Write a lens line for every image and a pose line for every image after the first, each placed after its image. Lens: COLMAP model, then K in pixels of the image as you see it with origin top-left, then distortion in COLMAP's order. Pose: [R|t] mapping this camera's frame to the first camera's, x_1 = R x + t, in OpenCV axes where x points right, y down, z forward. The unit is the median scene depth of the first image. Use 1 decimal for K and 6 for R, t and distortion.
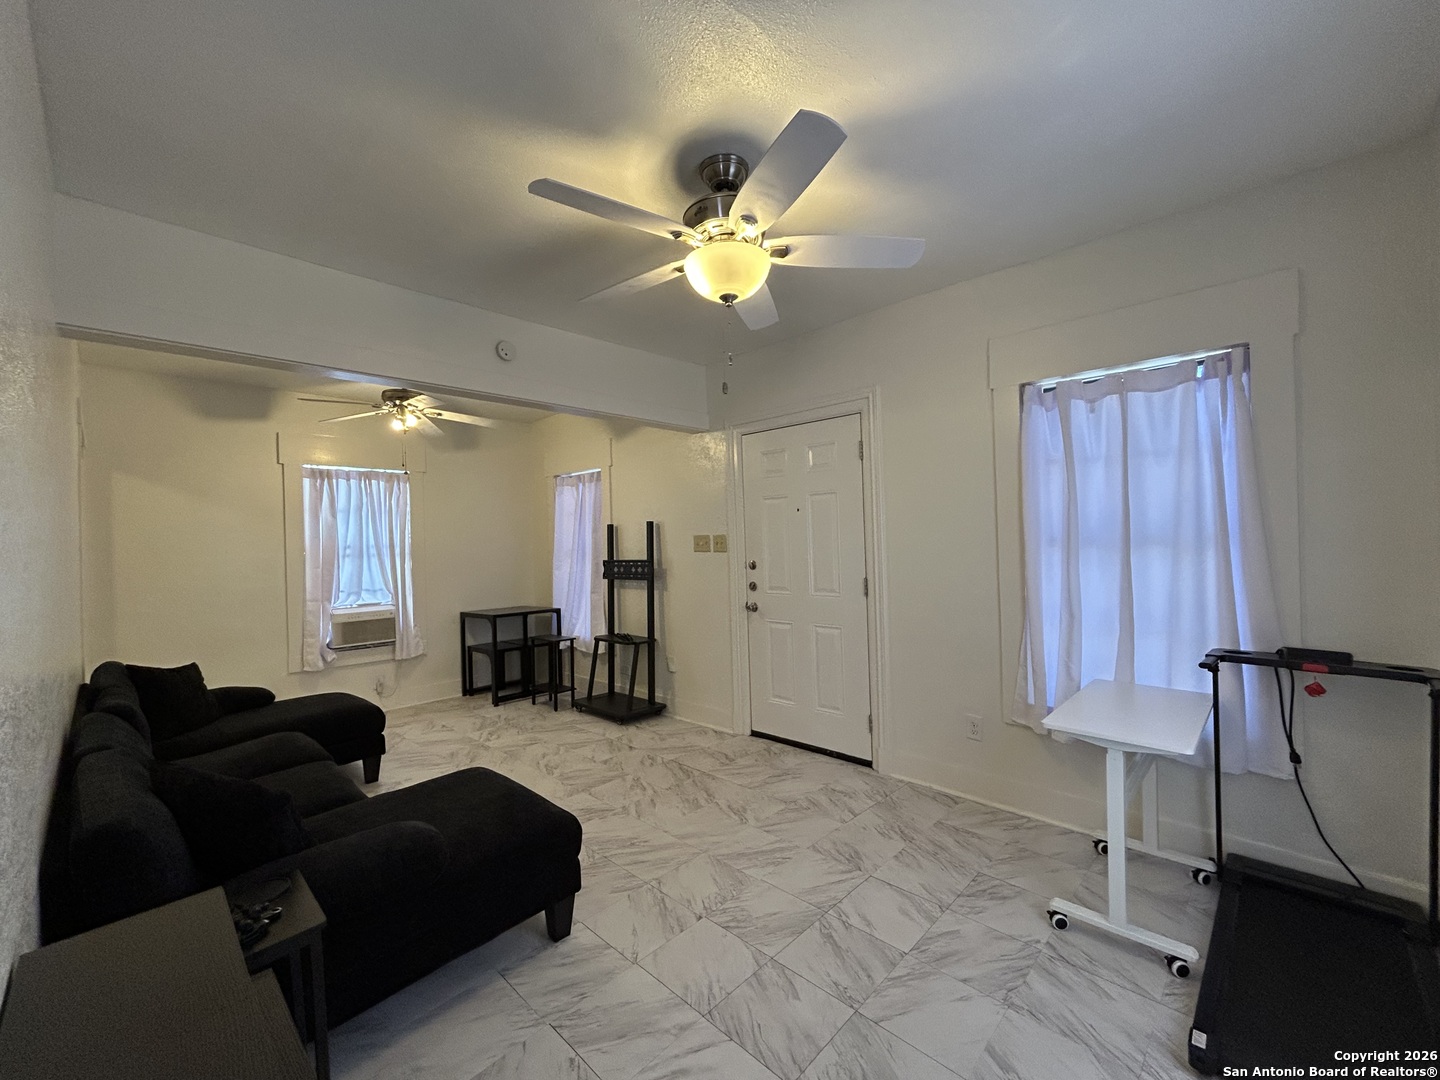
lens RADIAL K [[589.7, 0, 716.8], [0, 589.7, 541.4], [0, 0, 1]] dist [-0.000215, 0.000689]
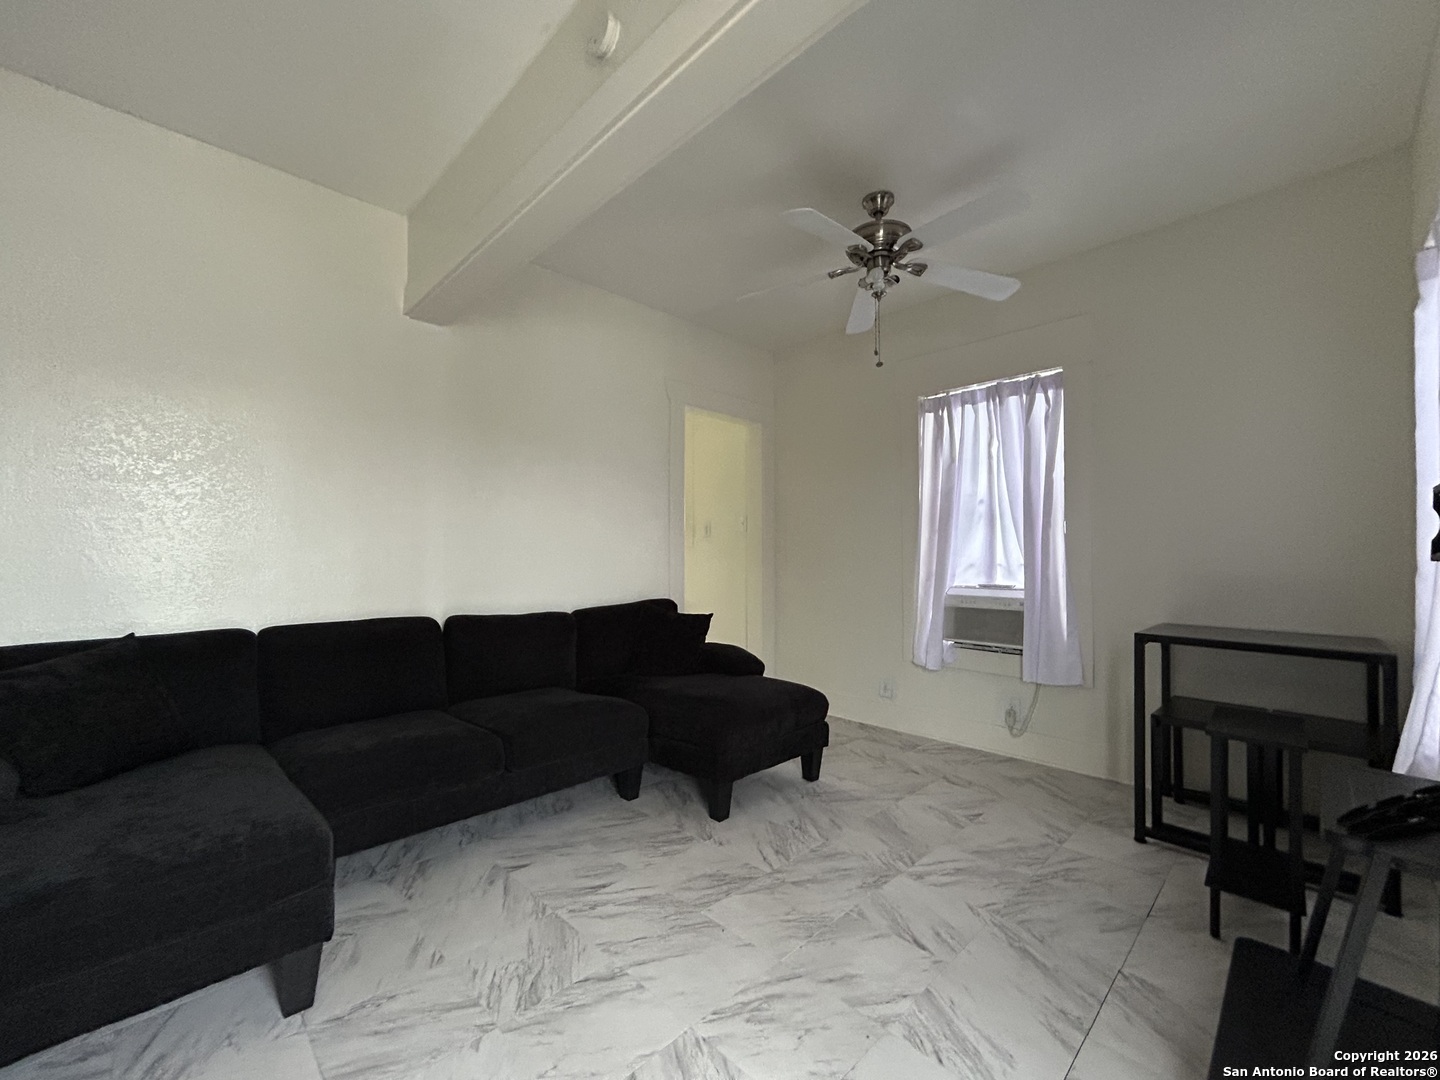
lens RADIAL K [[585.8, 0, 721.7], [0, 585.8, 543.5], [0, 0, 1]] dist [-0.000611, 0.000203]
pose [[-0.026272, 0.010447, -0.999600, 0.092085], [-0.003002, 0.999940, 0.010530, 0.067926], [0.999650, 0.003277, -0.026239, 0.905436]]
